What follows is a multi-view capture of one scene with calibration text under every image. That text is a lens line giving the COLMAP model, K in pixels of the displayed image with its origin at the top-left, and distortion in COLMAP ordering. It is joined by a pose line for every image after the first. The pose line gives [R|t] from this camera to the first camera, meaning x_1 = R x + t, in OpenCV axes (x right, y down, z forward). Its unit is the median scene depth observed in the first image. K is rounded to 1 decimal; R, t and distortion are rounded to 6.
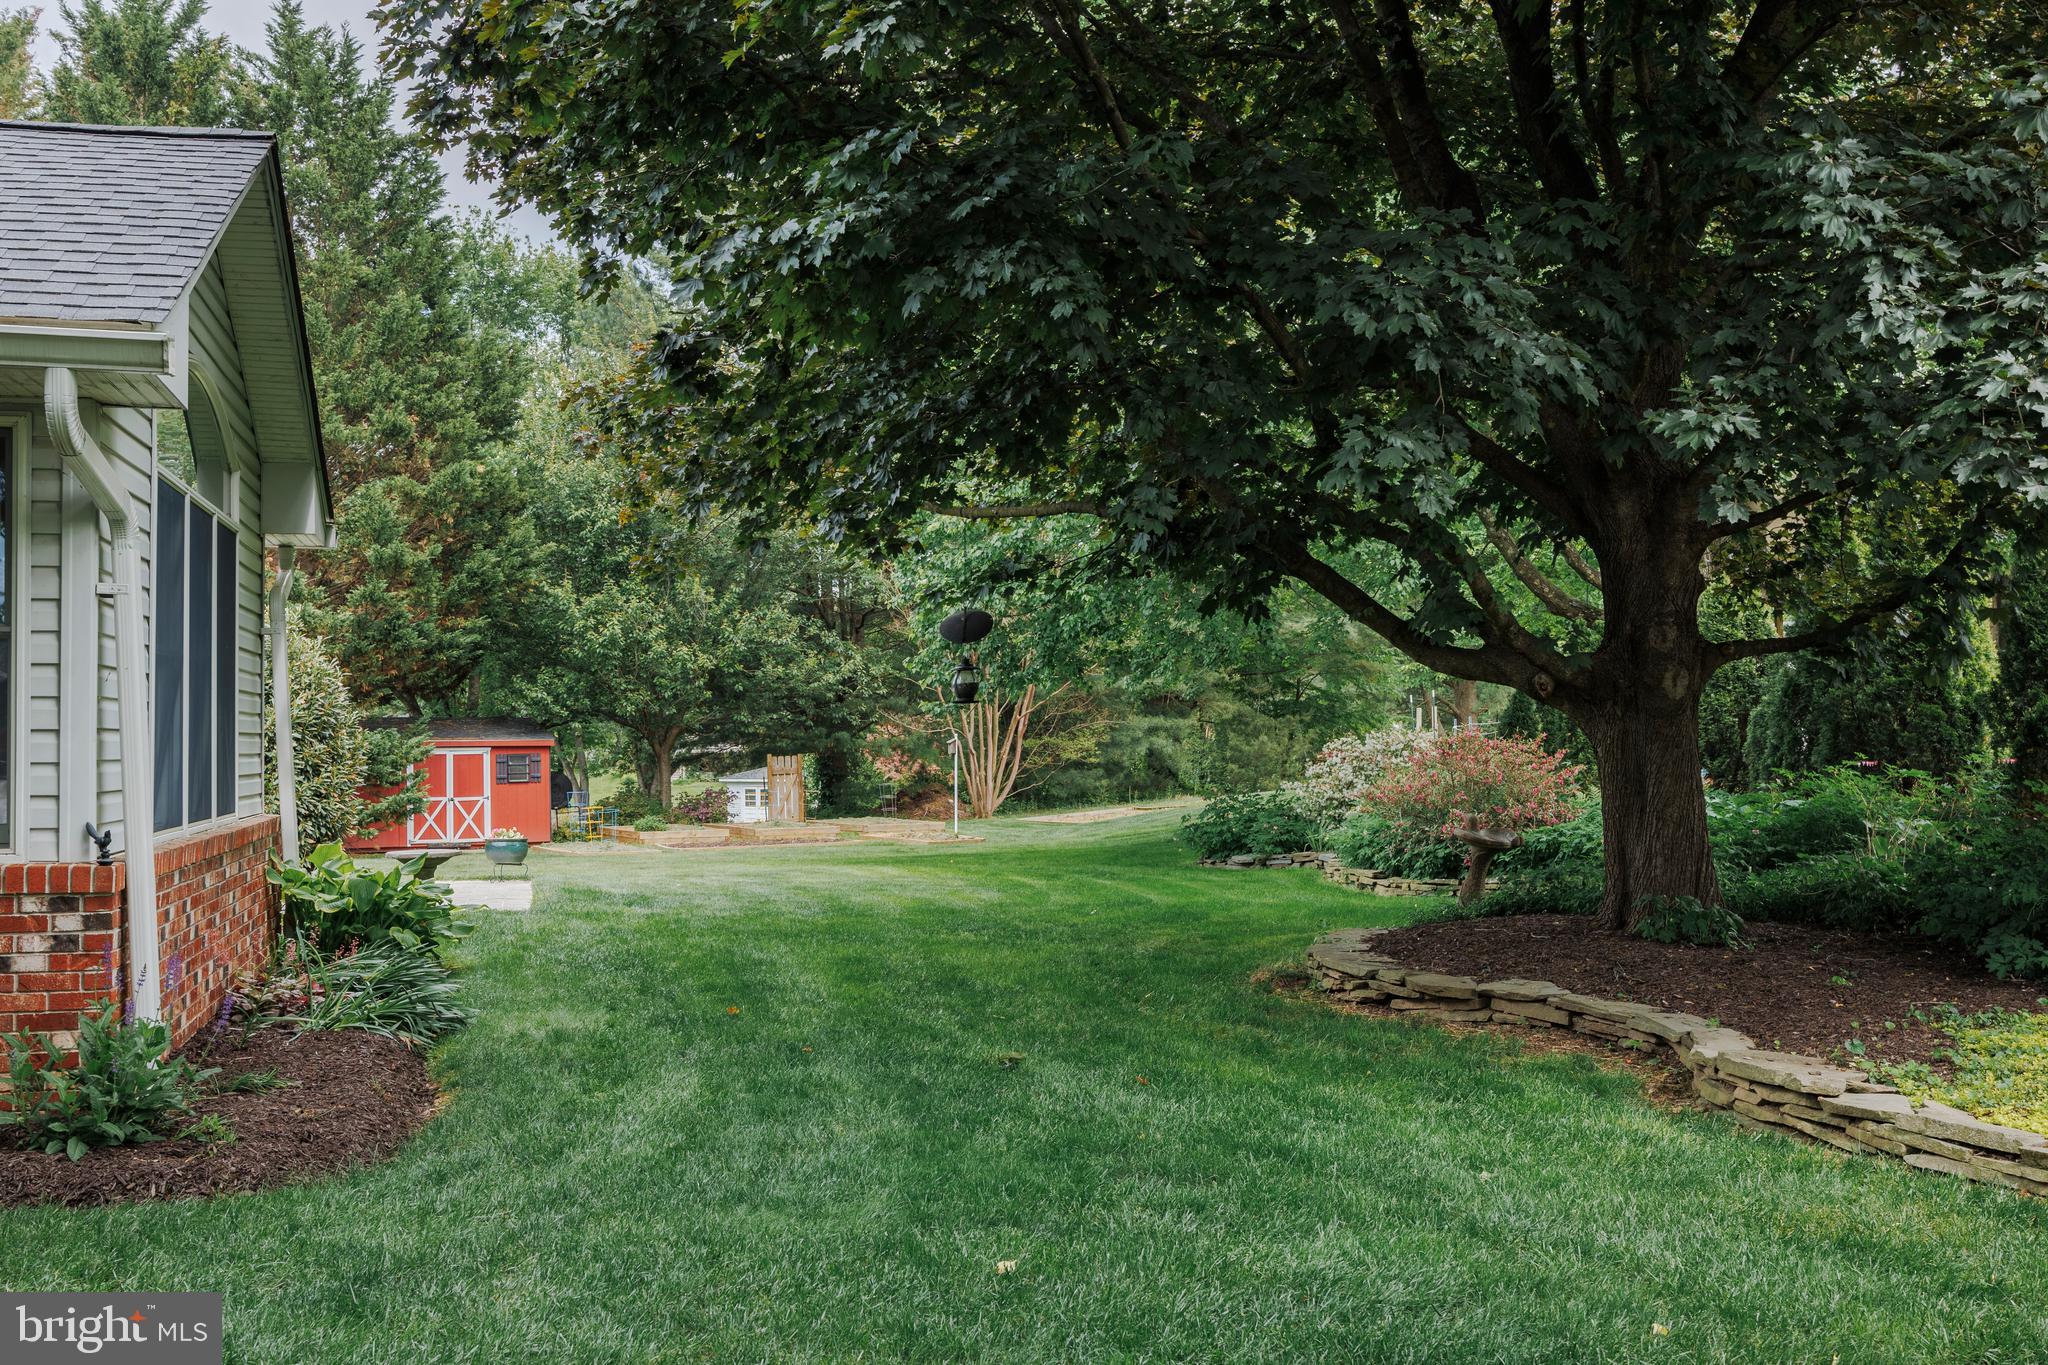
lens RADIAL K [[2062.4, 0, 1033.7], [0, 2062.4, 677.9], [0, 0, 1]] dist [-0.027917, 0.000000]
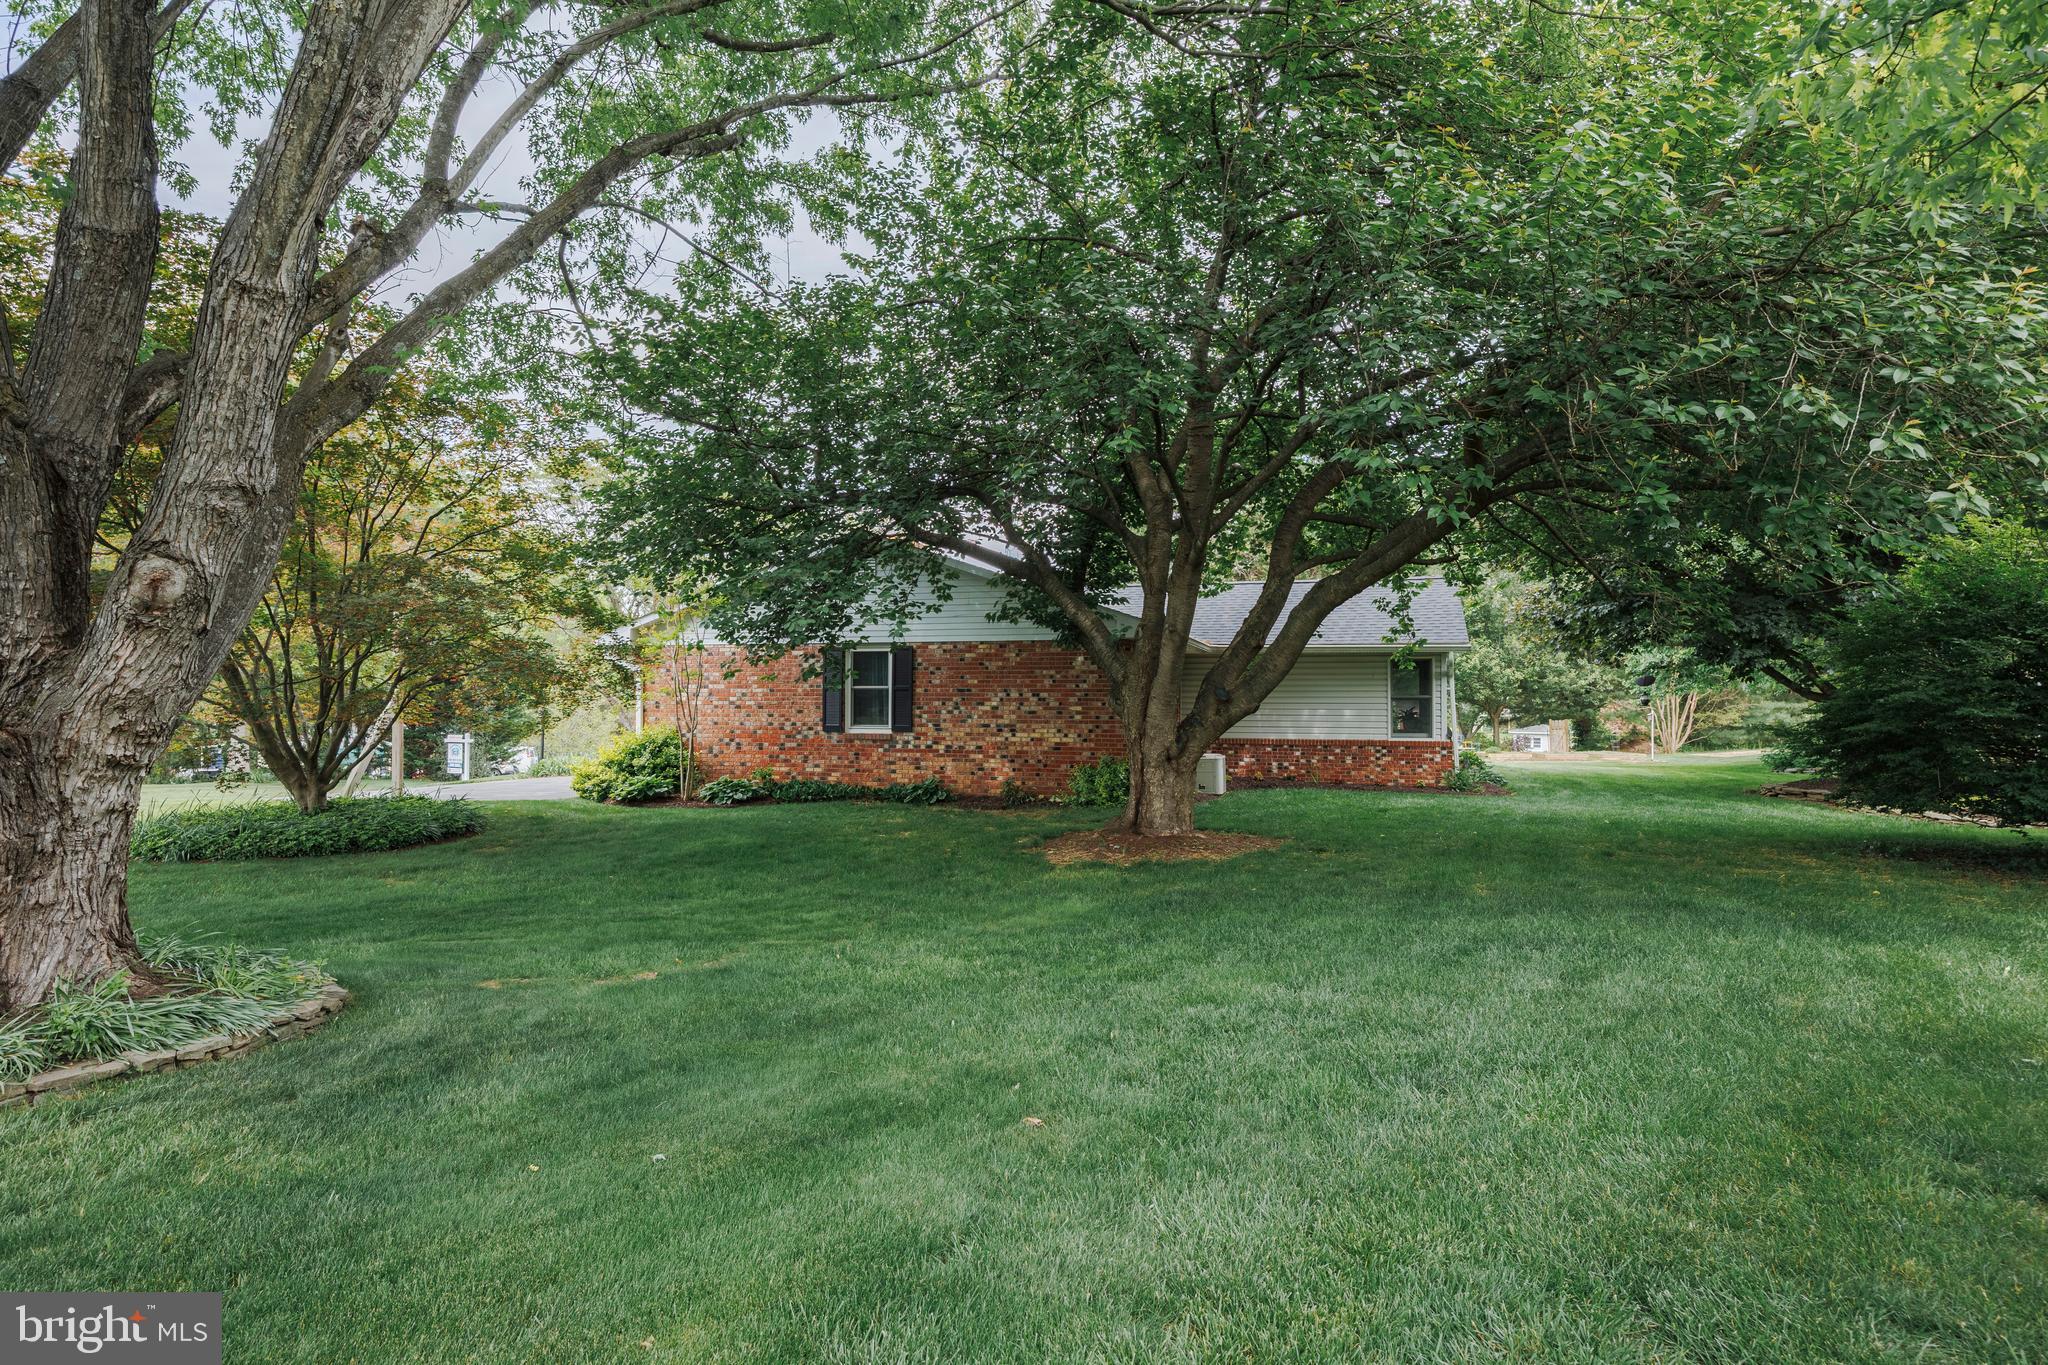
lens RADIAL K [[1136.6, 0, 1010.1], [0, 1136.6, 693.6], [0, 0, 1]] dist [0.009588, 0.000947]
pose [[0.848464, 0.004432, -0.529235, 0.019023], [0.005223, 0.999846, 0.016746, -0.011461], [0.529228, -0.016973, 0.848310, -0.278222]]
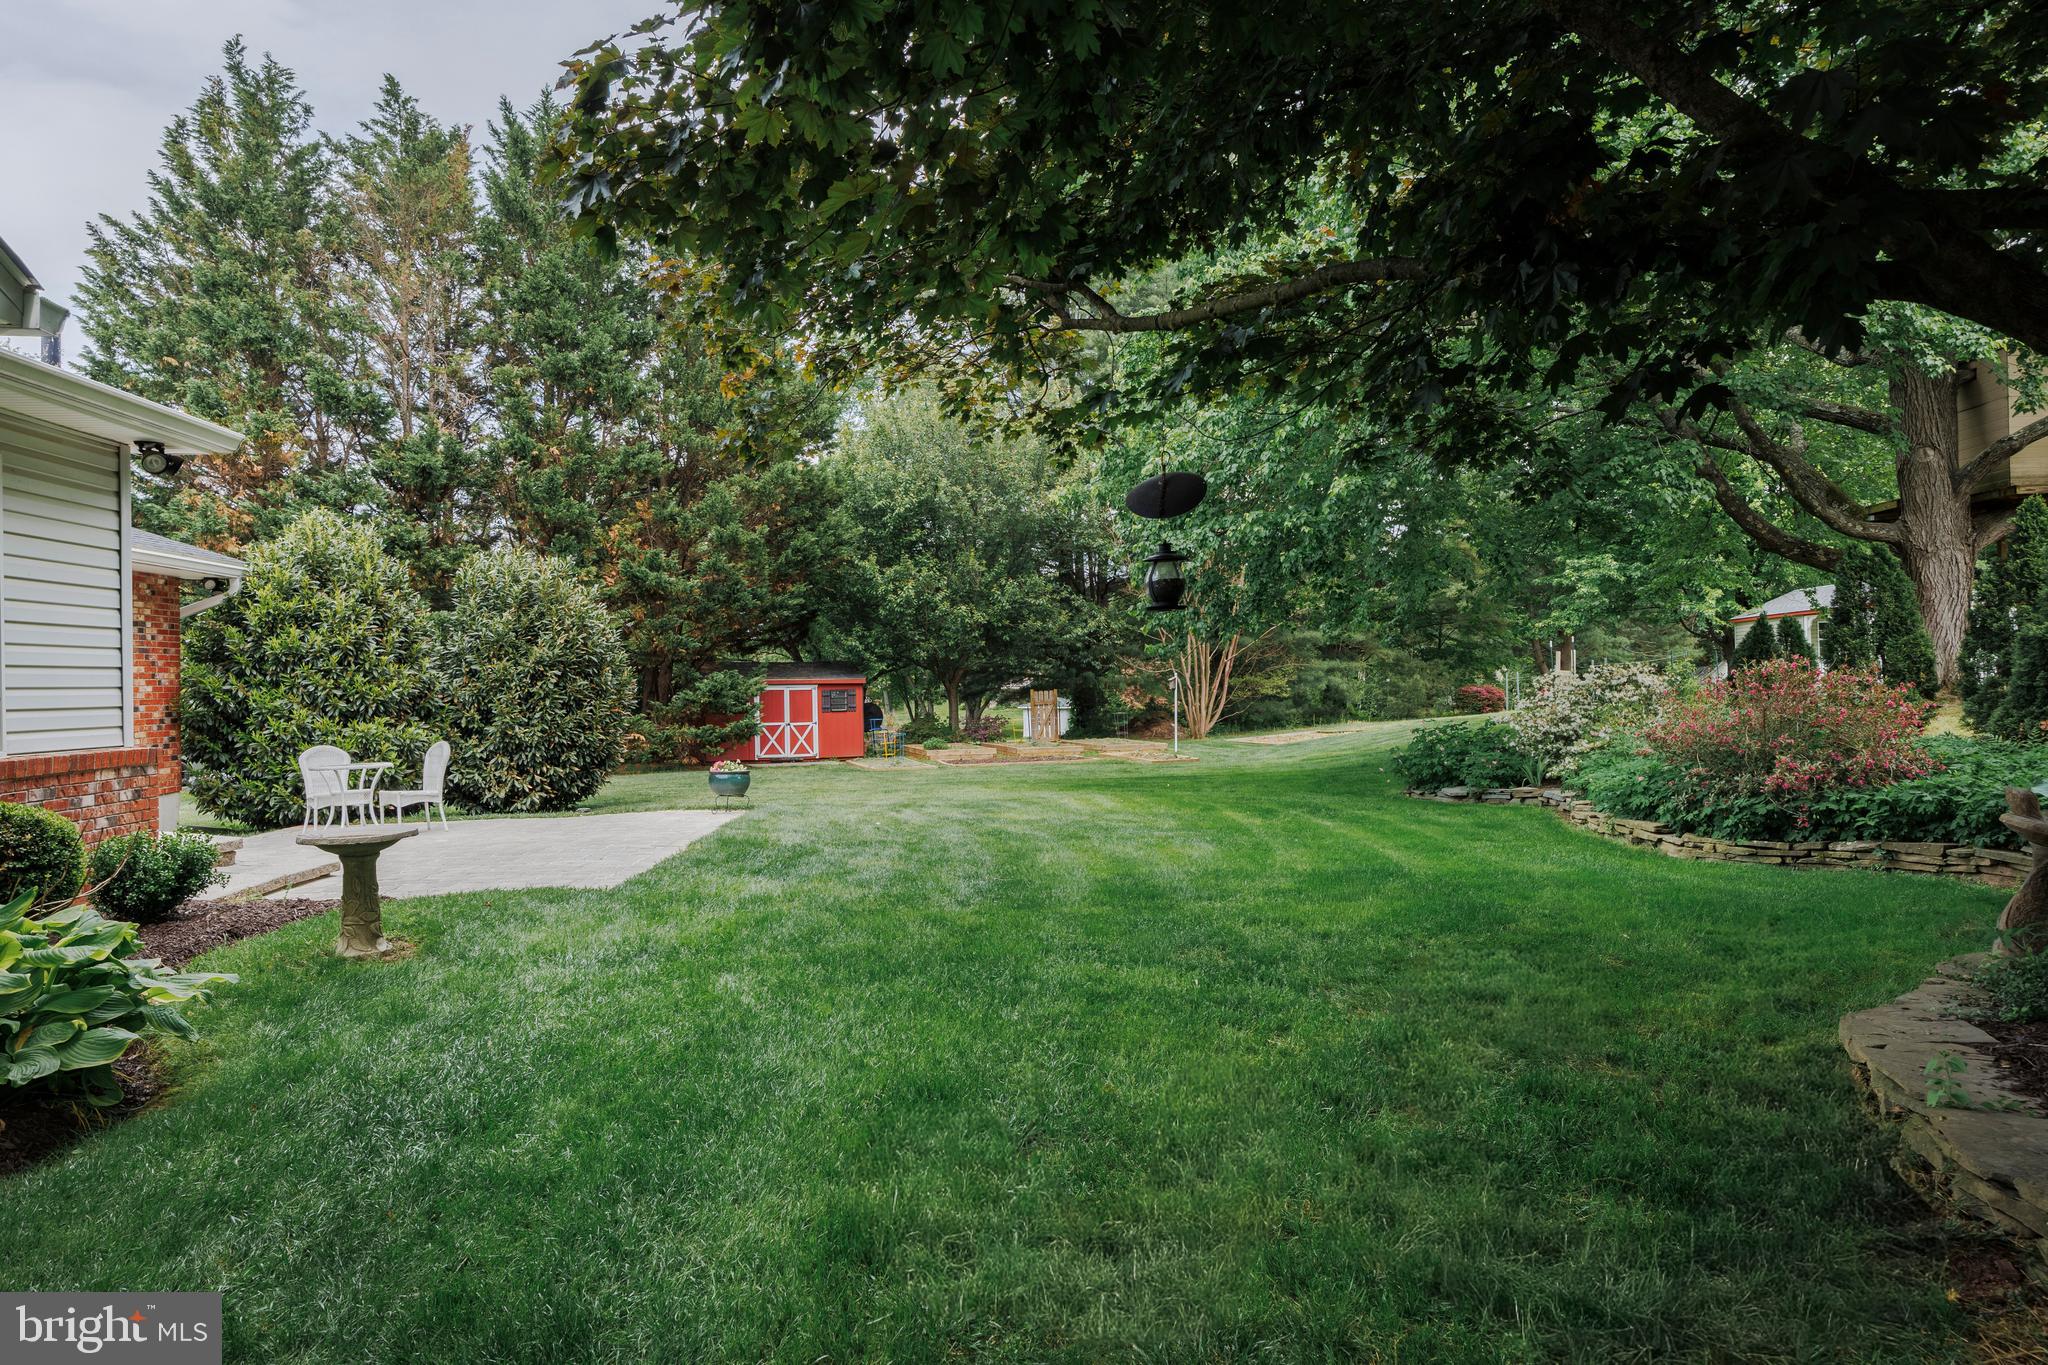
lens RADIAL K [[1181.2, 0, 1012.5], [0, 1181.2, 695.5], [0, 0, 1]] dist [-0.031910, 0.004102]
pose [[0.983527, -0.000077, -0.180760, -0.005763], [0.007620, 0.999129, 0.041037, 0.010792], [0.180599, -0.041739, 0.982671, 0.282749]]
